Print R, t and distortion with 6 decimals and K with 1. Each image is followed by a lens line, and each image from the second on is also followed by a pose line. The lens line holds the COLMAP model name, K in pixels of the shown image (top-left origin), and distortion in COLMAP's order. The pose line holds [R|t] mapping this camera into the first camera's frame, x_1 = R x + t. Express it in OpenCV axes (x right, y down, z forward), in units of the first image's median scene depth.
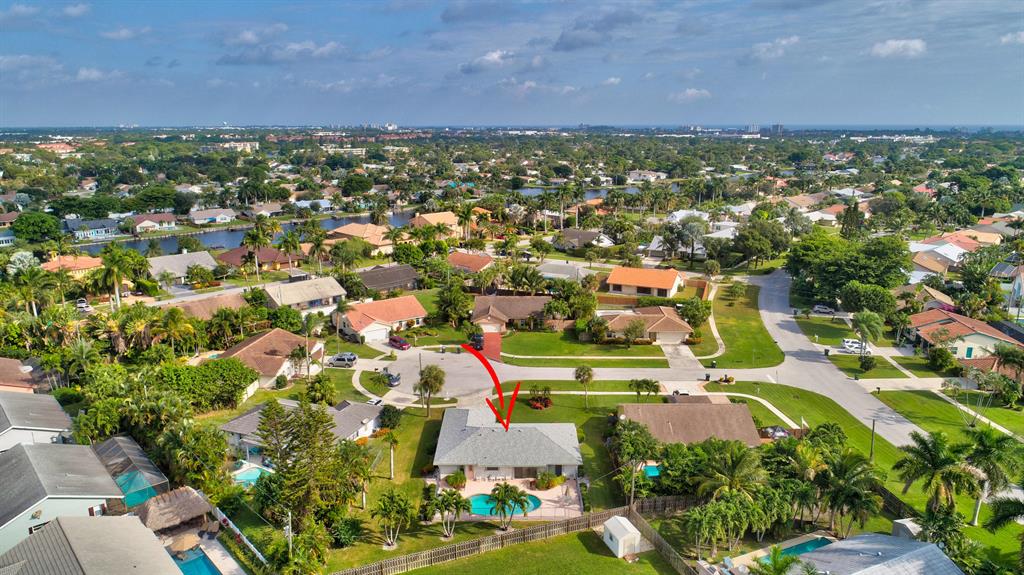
lens RADIAL K [[703.2, 0, 514.2], [0, 703.2, 285.3], [0, 0, 1]] dist [0.002488, 0.000627]
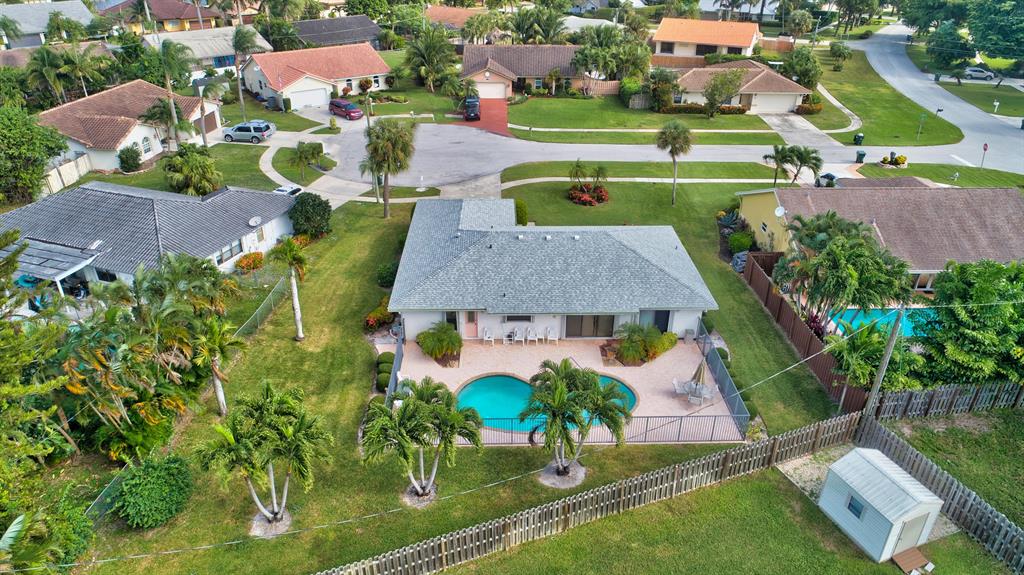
lens RADIAL K [[714.1, 0, 513.6], [0, 714.1, 288.8], [0, 0, 1]] dist [-0.000833, -0.000121]
pose [[0.999793, -0.001790, 0.020243, -0.032786], [-0.003300, 0.968590, 0.248643, 0.094993], [-0.020052, -0.248659, 0.968384, 0.416619]]
